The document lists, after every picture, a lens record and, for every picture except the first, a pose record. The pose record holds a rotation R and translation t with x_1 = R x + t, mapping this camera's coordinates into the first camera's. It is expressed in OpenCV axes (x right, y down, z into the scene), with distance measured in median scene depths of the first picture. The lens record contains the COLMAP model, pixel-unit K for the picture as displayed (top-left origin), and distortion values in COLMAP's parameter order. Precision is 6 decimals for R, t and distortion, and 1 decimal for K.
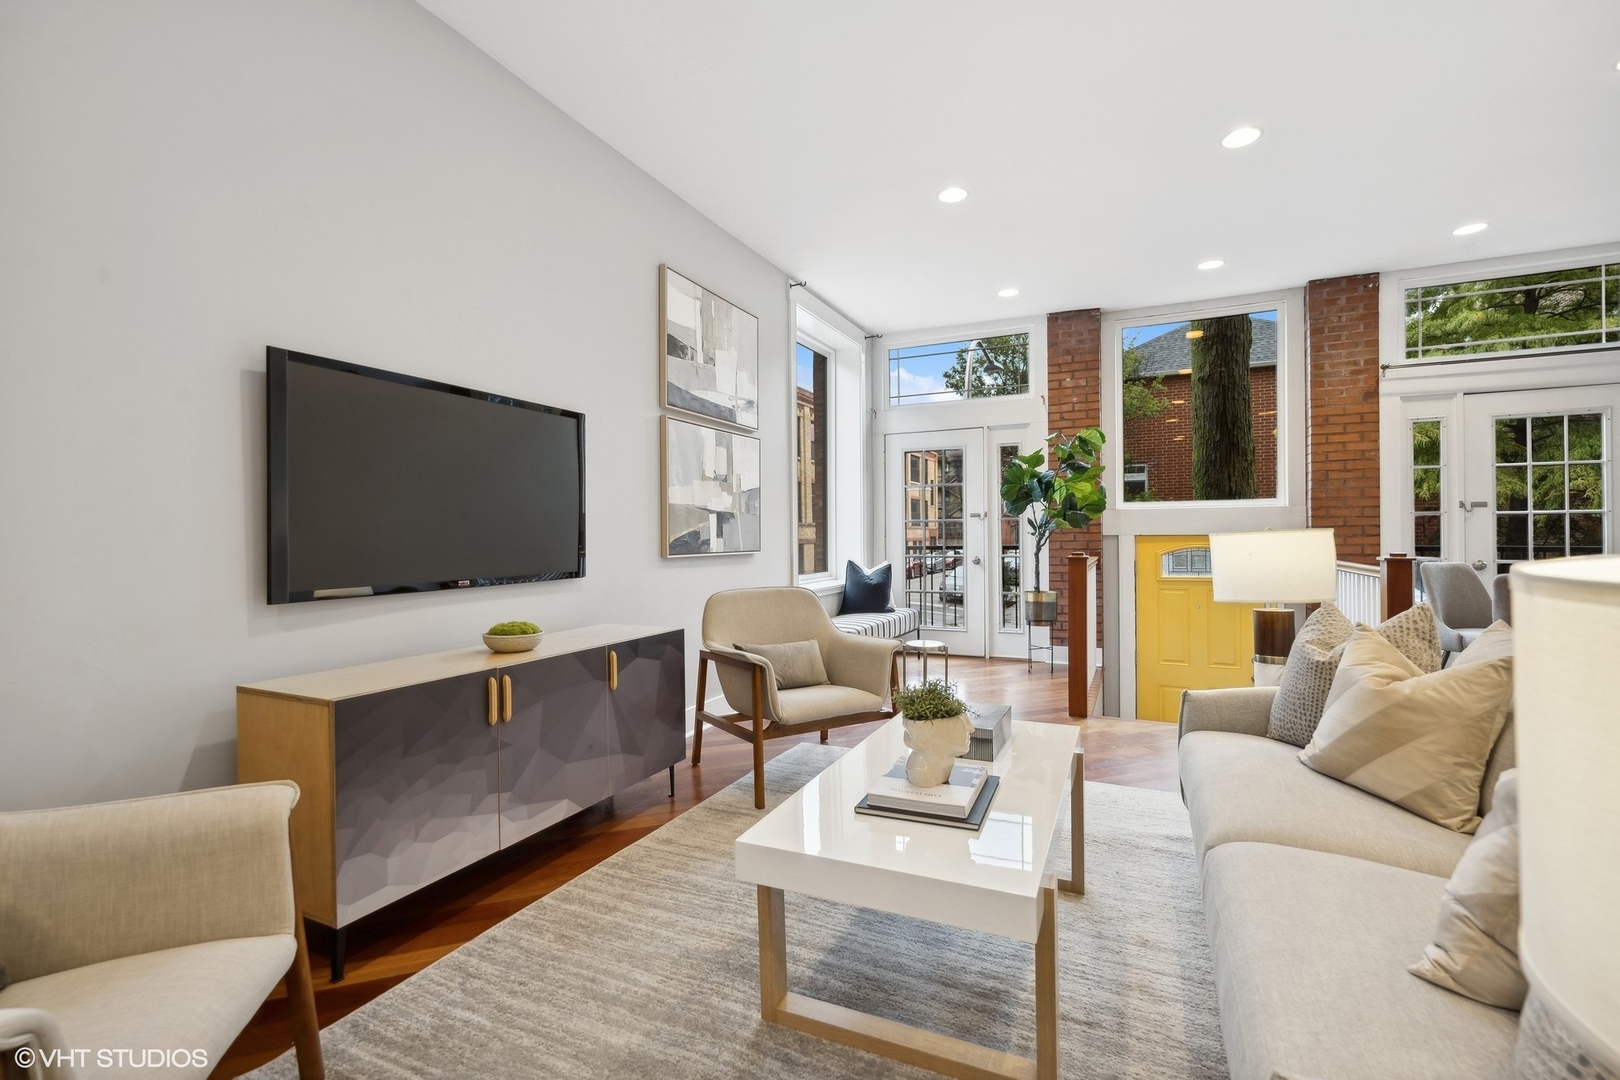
lens RADIAL K [[709.6, 0, 795.7], [0, 709.6, 539.8], [0, 0, 1]] dist [-0.003318, 0.000068]
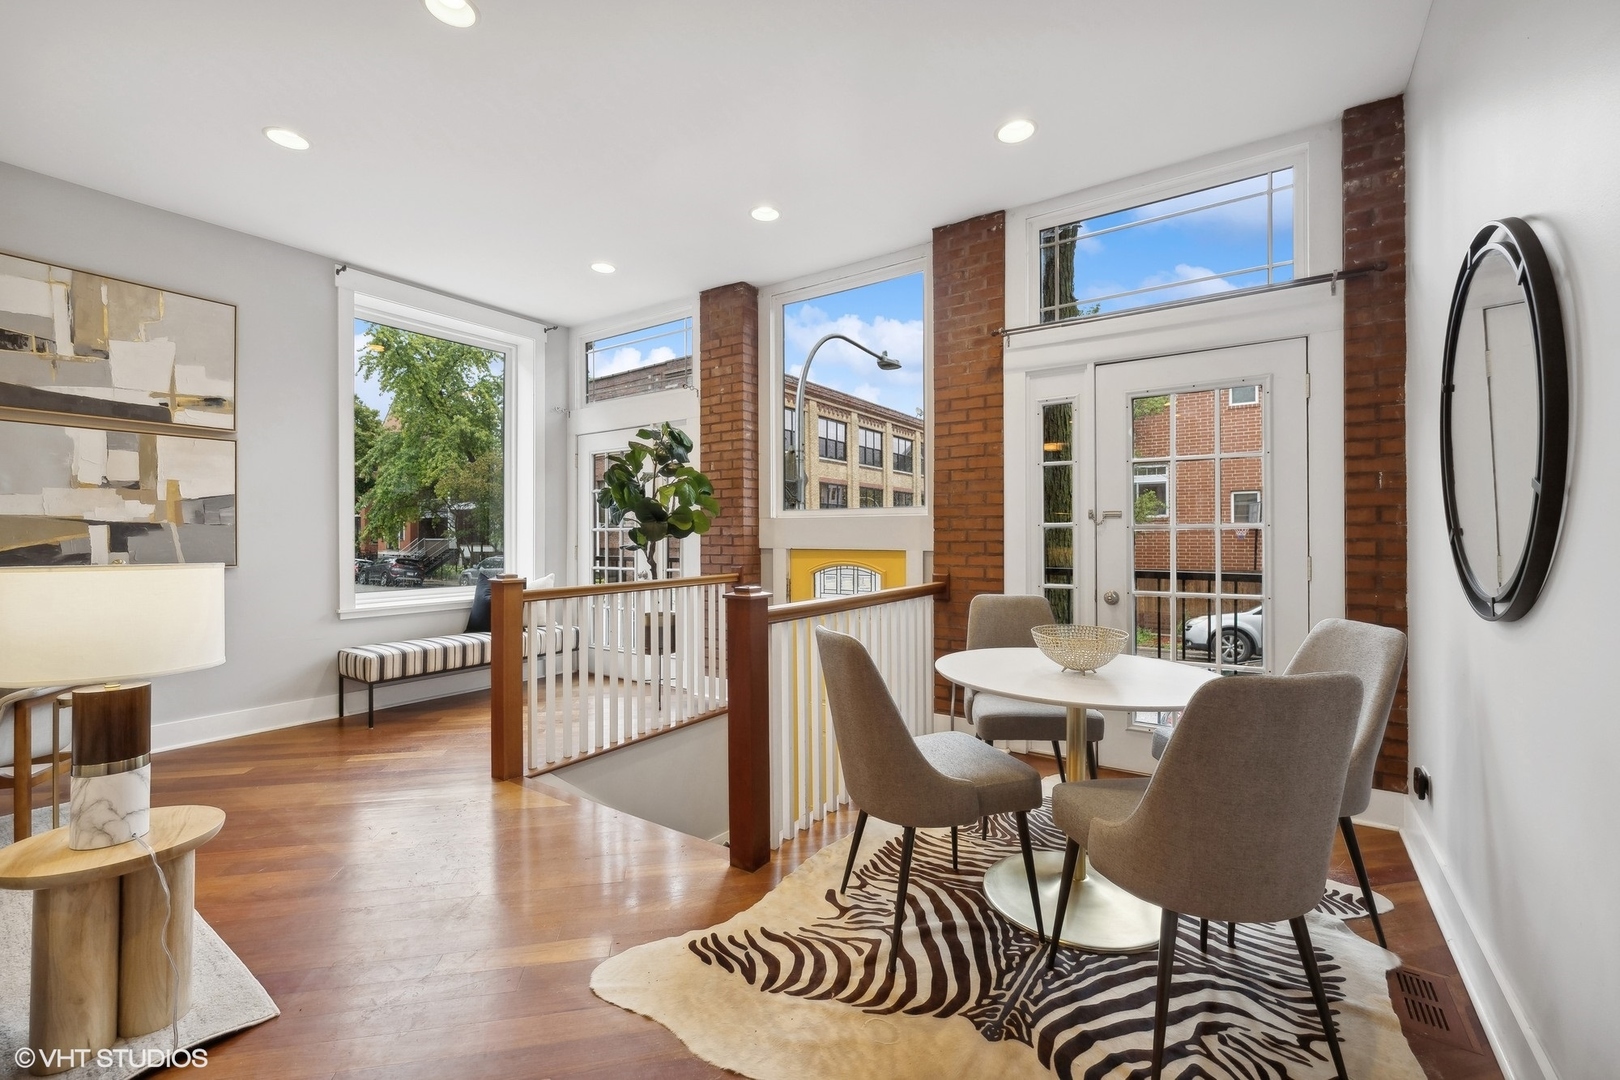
lens RADIAL K [[657.8, 0, 820.2], [0, 657.8, 537.3], [0, 0, 1]] dist [0.000655, 0.000053]
pose [[0.987811, 0.007454, -0.155478, 0.762965], [-0.007724, 0.999970, -0.001136, -0.022991], [0.155464, 0.002323, 0.987839, 0.276298]]
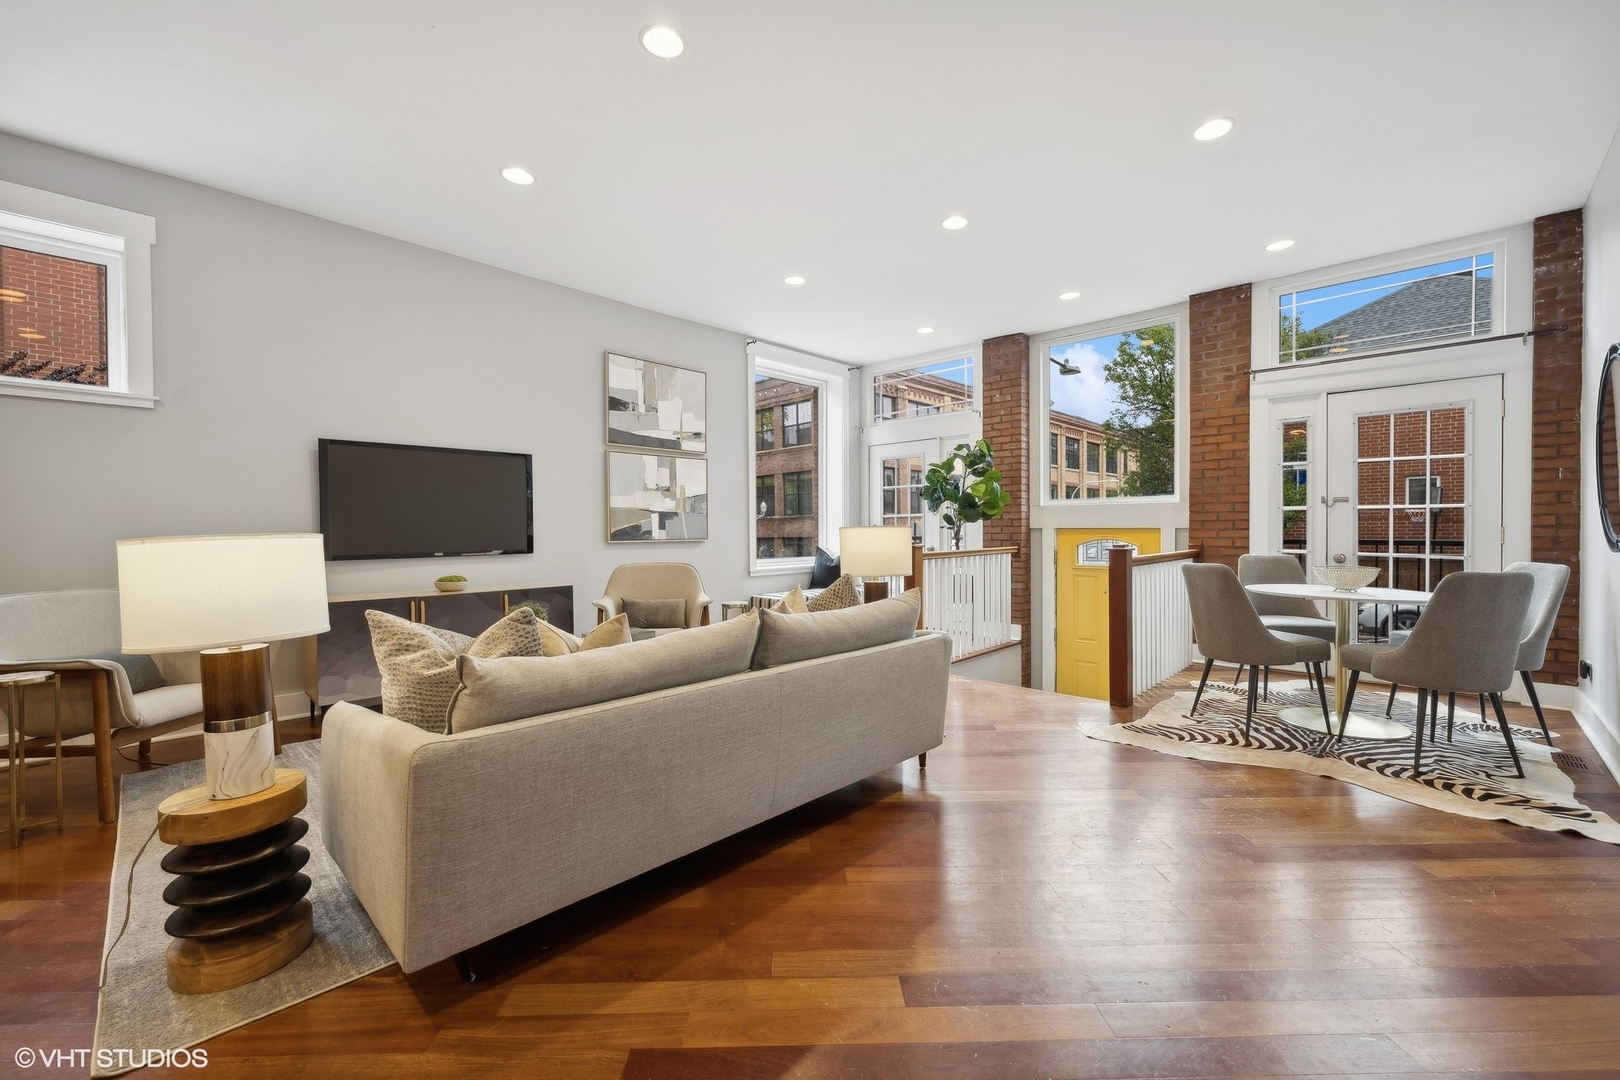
lens RADIAL K [[657.8, 0, 809.0], [0, 657.8, 541.0], [0, 0, 1]] dist [0.000655, 0.000053]
pose [[0.947778, 0.008949, -0.318806, 0.526656], [-0.003444, 0.999835, 0.017829, -0.003797], [0.318913, -0.015800, 0.947652, -0.164451]]
